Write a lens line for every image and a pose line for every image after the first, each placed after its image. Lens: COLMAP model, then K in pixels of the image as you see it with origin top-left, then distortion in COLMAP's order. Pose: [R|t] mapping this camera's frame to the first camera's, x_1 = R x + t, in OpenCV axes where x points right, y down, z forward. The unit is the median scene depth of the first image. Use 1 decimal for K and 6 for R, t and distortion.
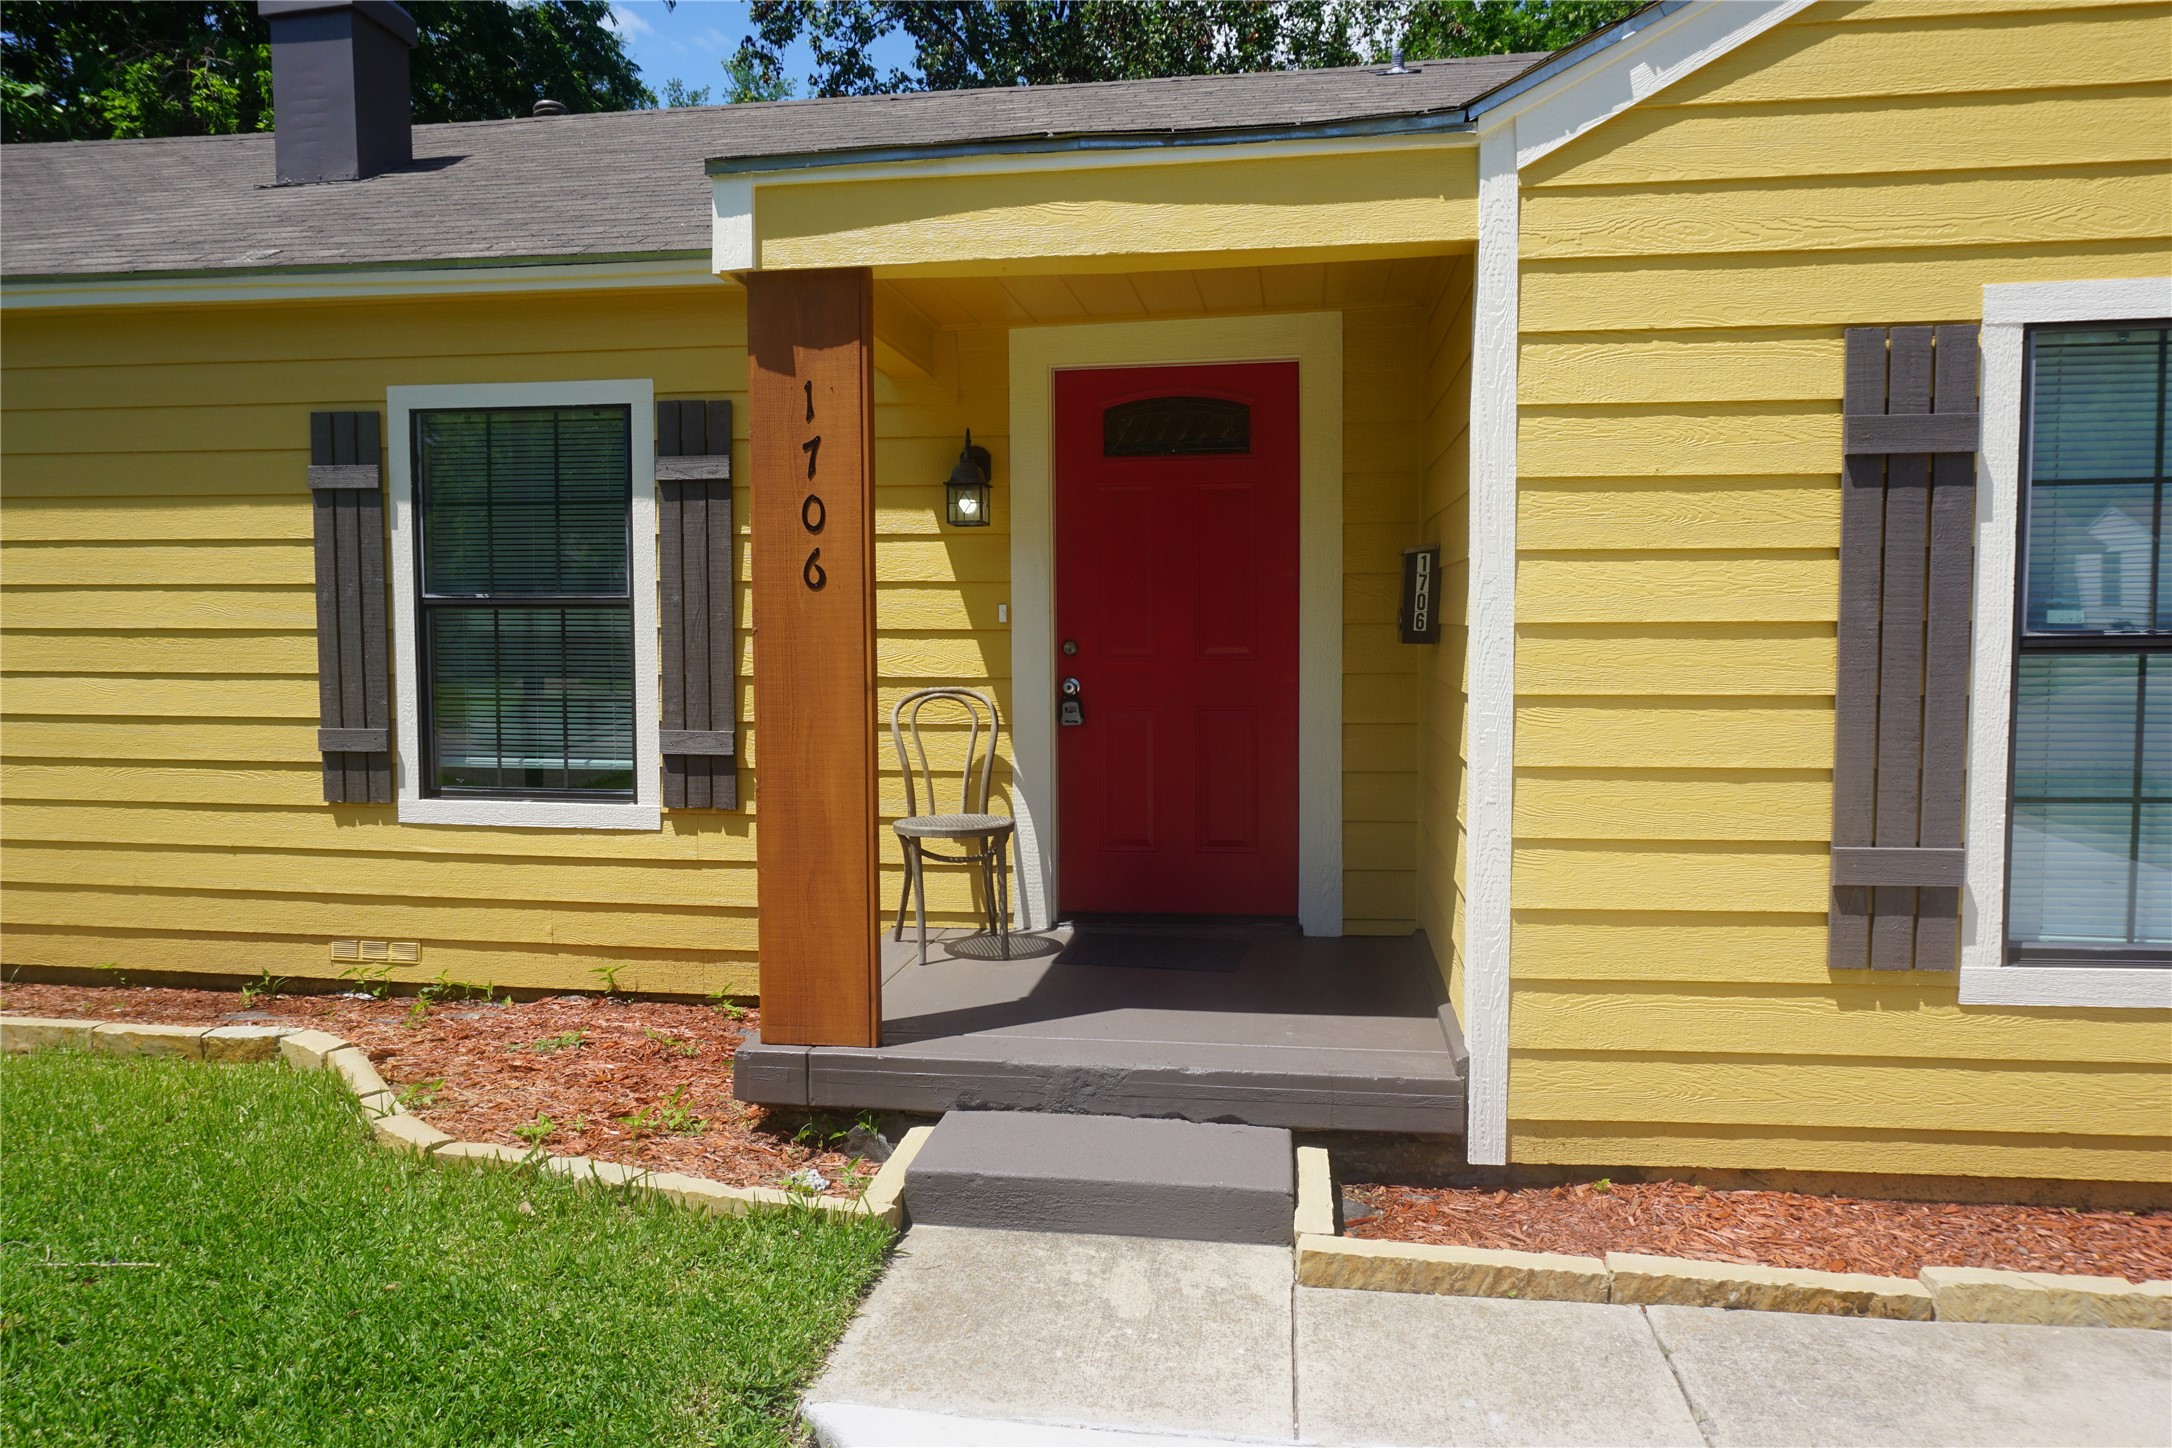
lens RADIAL K [[1436.9, 0, 1081.3], [0, 1436.9, 719.6], [0, 0, 1]] dist [-0.022152, -0.001110]
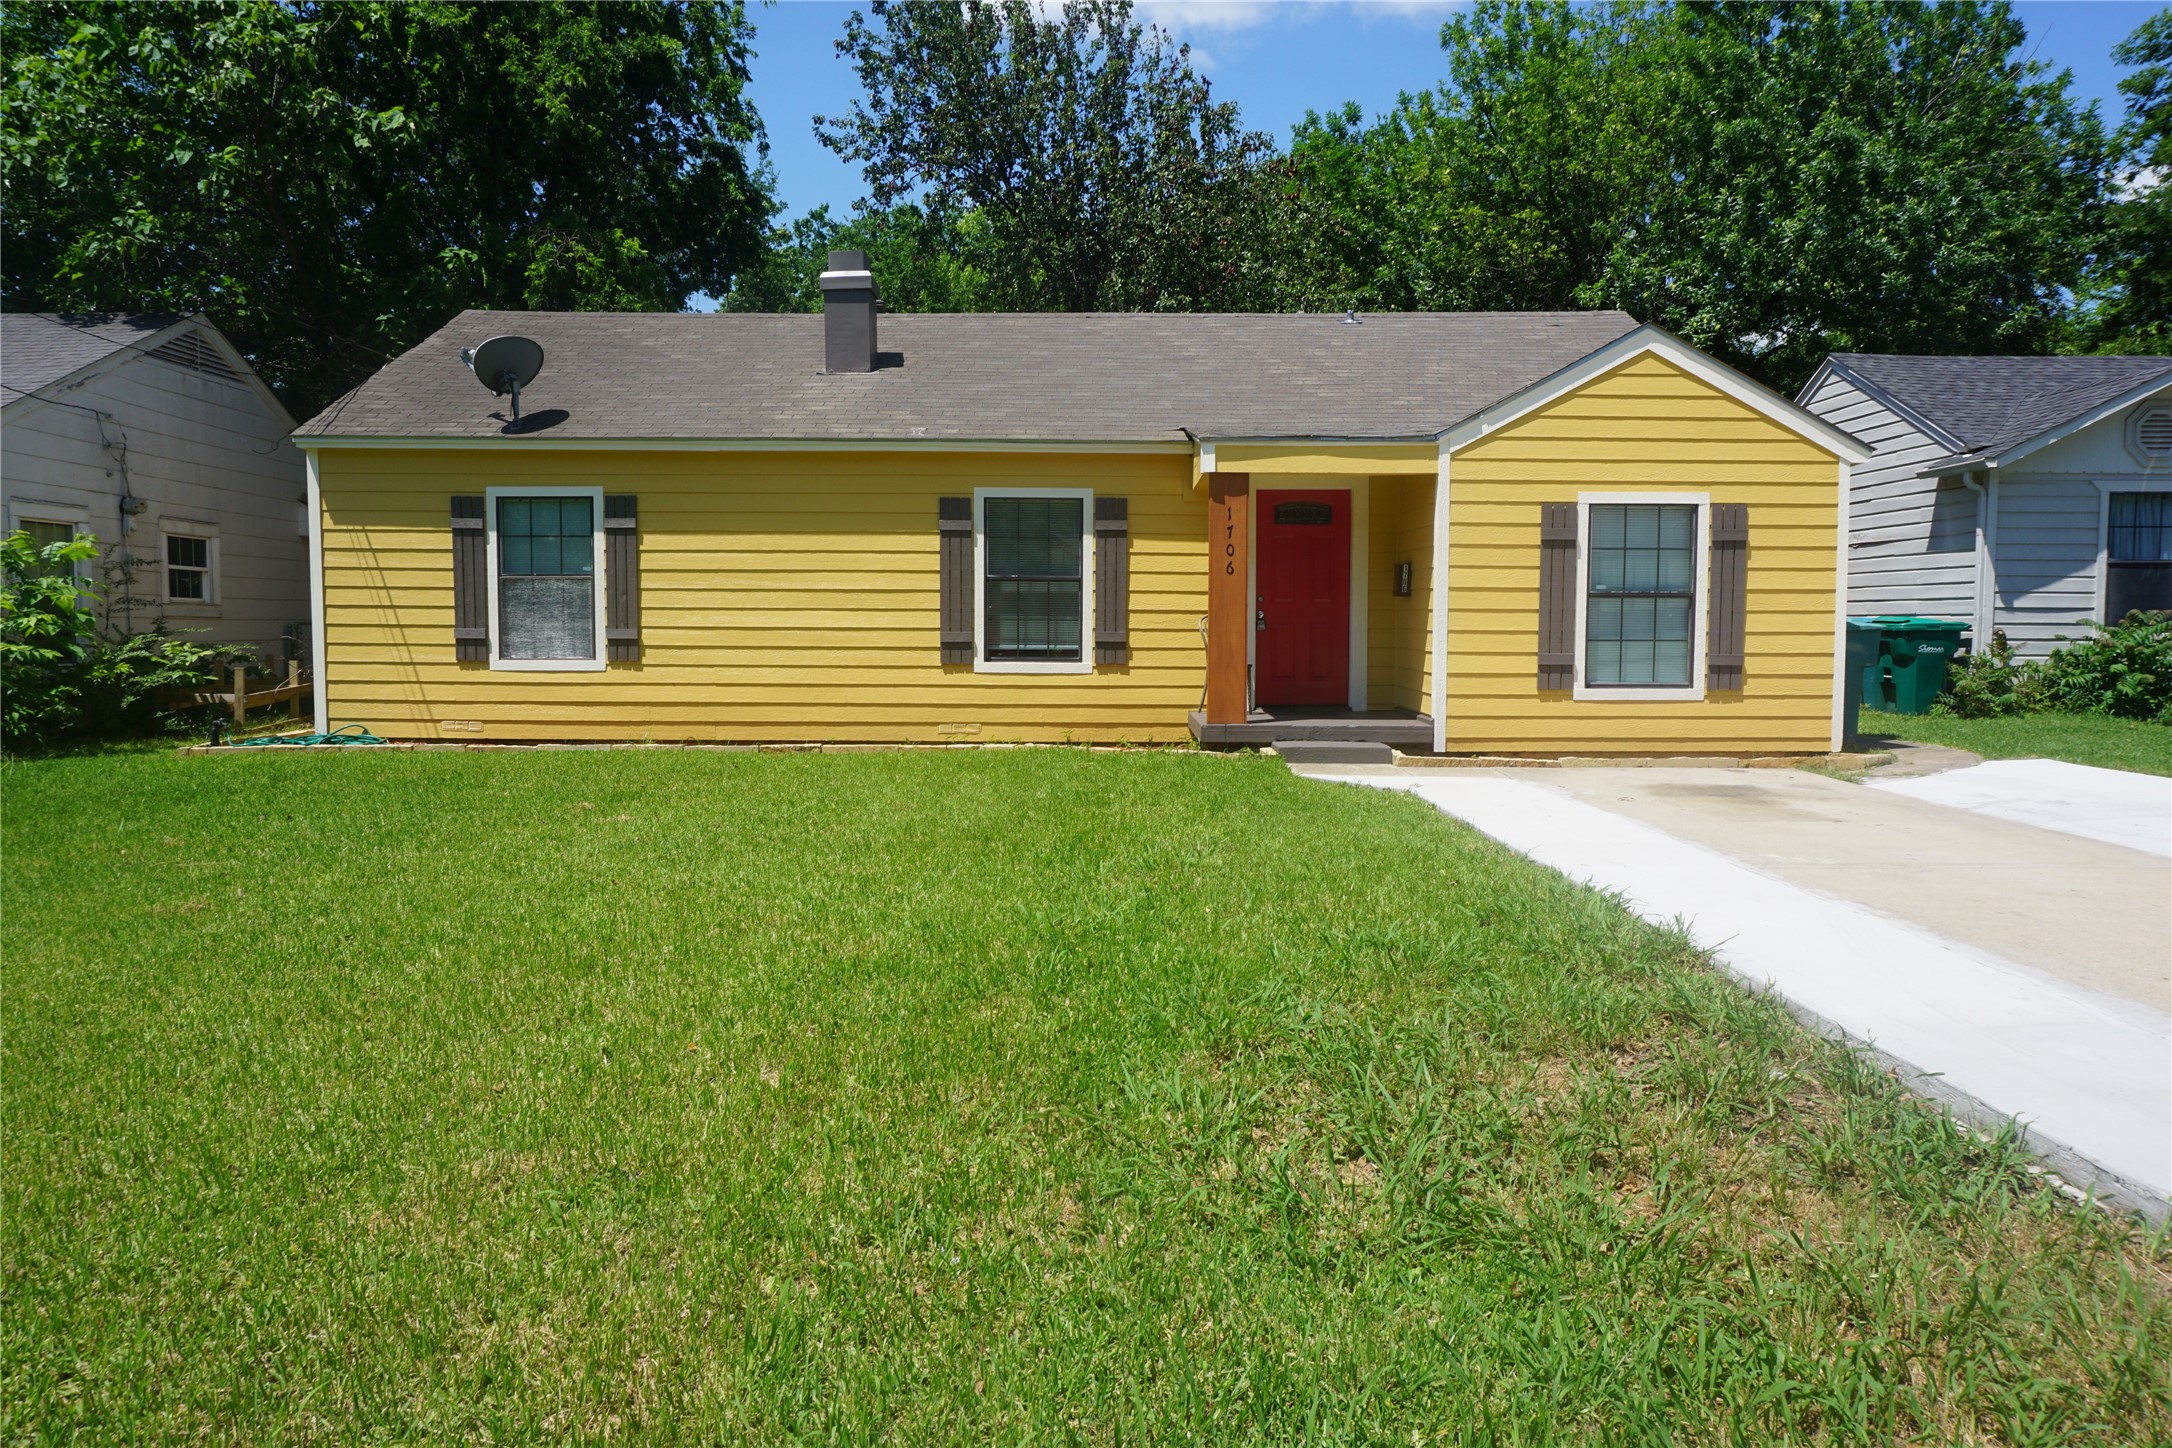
lens RADIAL K [[1439.3, 0, 1086.0], [0, 1439.3, 724.0], [0, 0, 1]] dist [-0.063436, 0.032504]
pose [[0.990584, -0.003435, 0.136866, -0.774184], [0.002363, 0.999965, 0.007991, 0.173617], [-0.136888, -0.007592, 0.990557, -1.711904]]
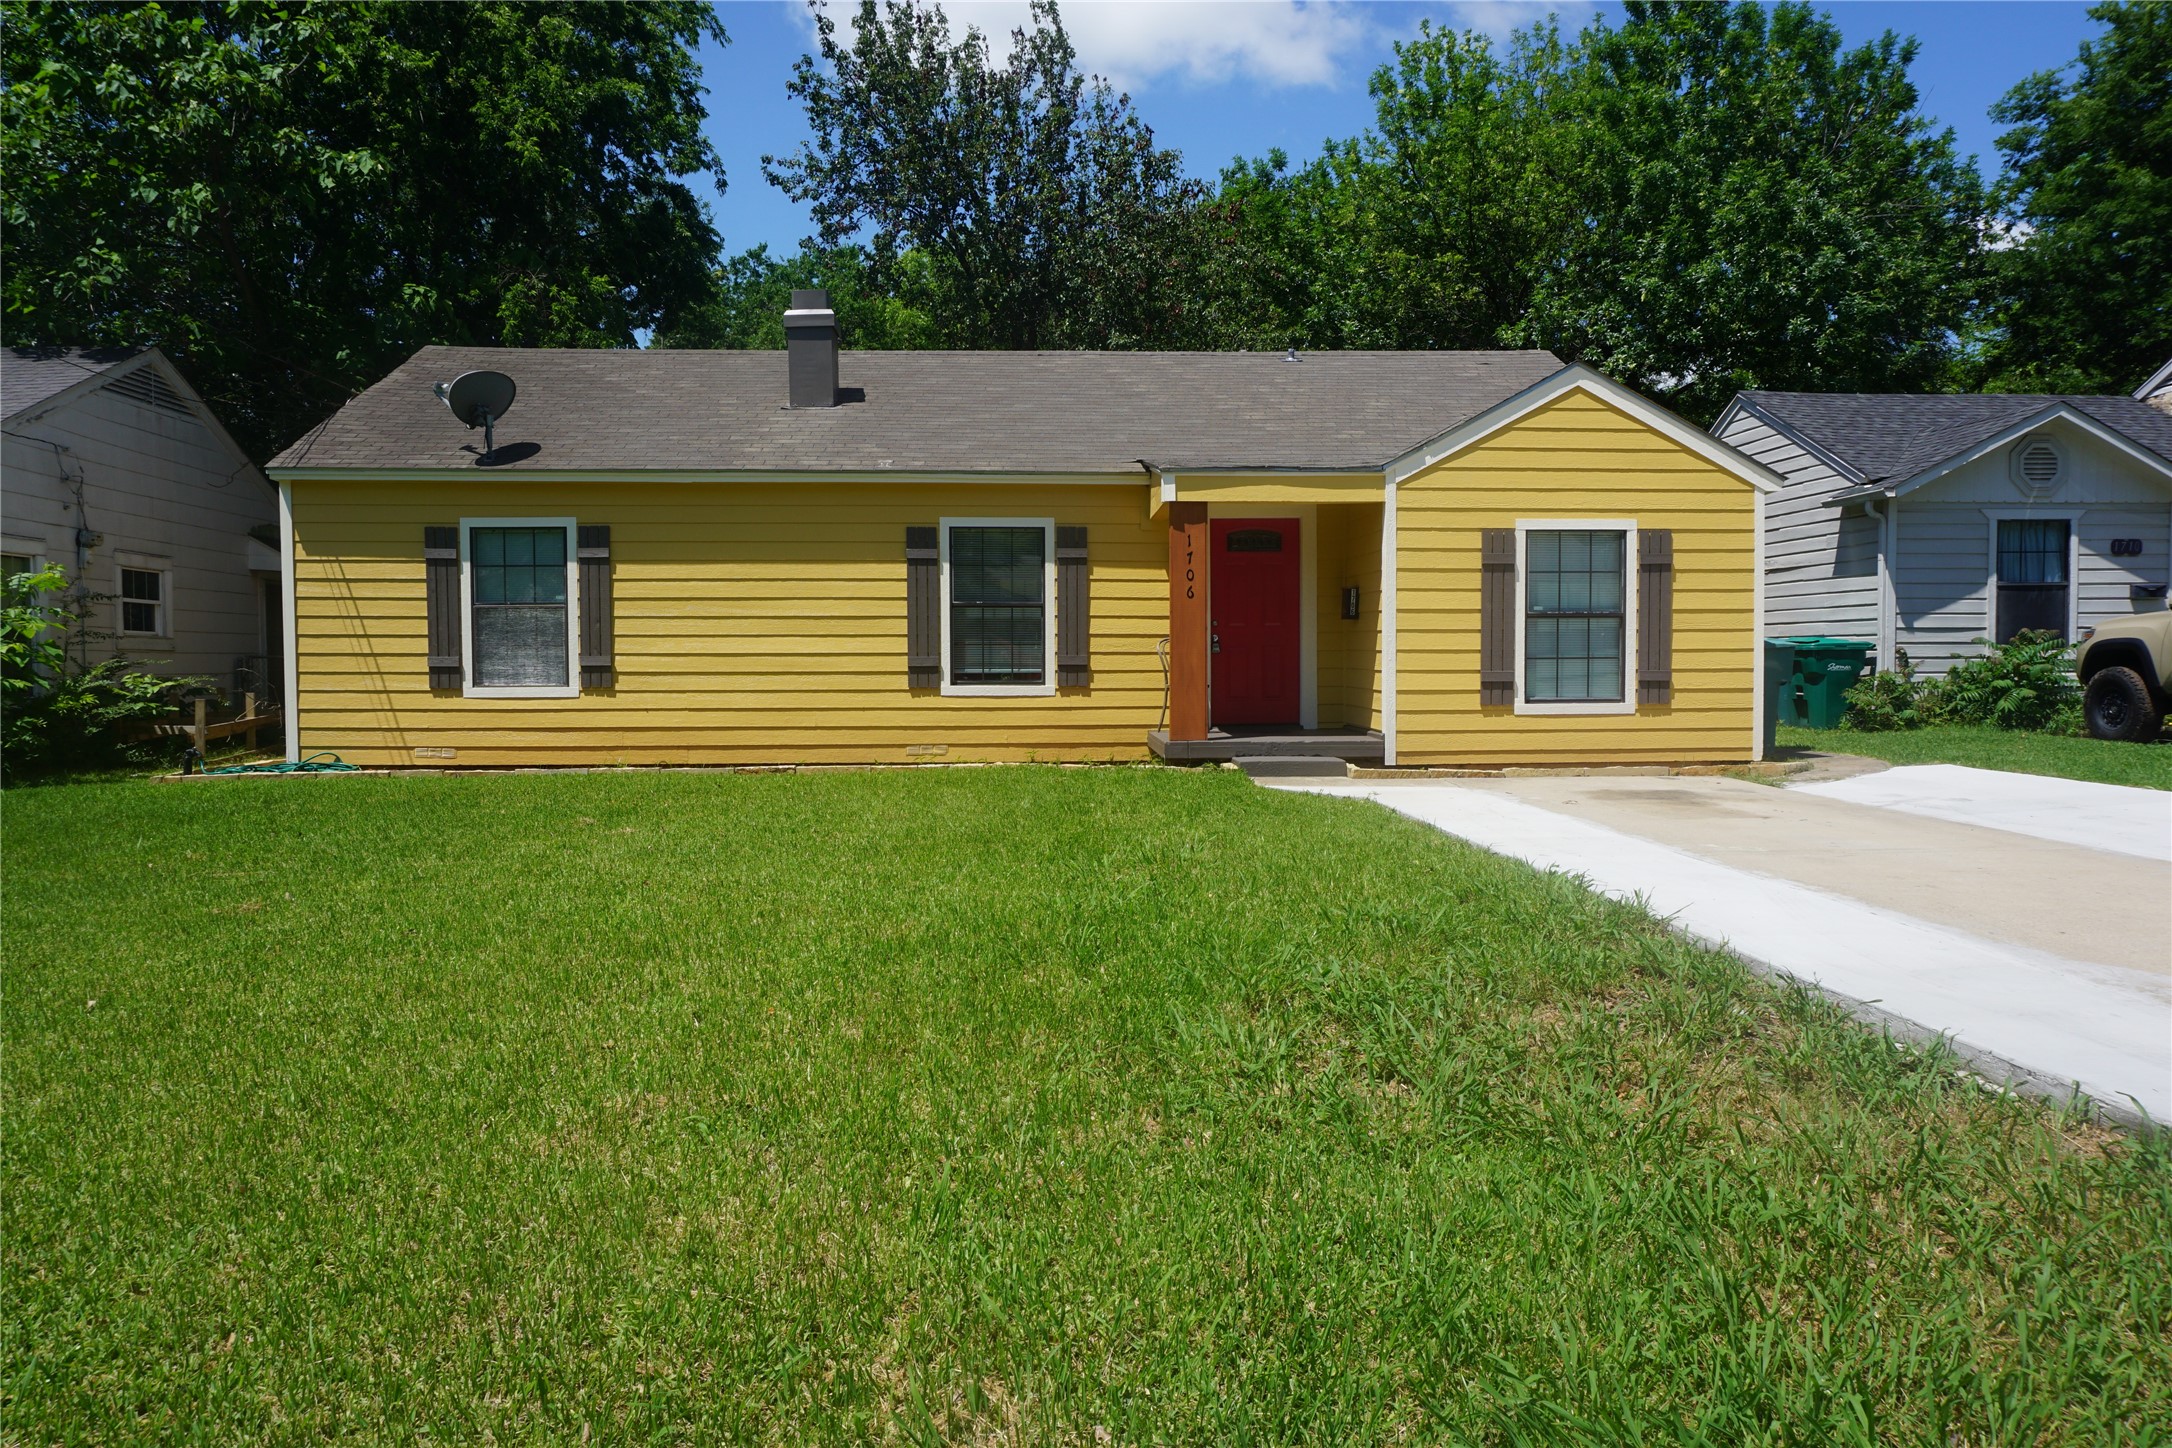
lens RADIAL K [[1434.8, 0, 1087.8], [0, 1434.8, 730.1], [0, 0, 1]] dist [-0.067850, 0.036612]
pose [[0.981748, -0.010567, 0.189895, -0.870004], [0.013138, 0.999838, -0.012284, 0.205443], [-0.189734, 0.014554, 0.981728, -1.800890]]
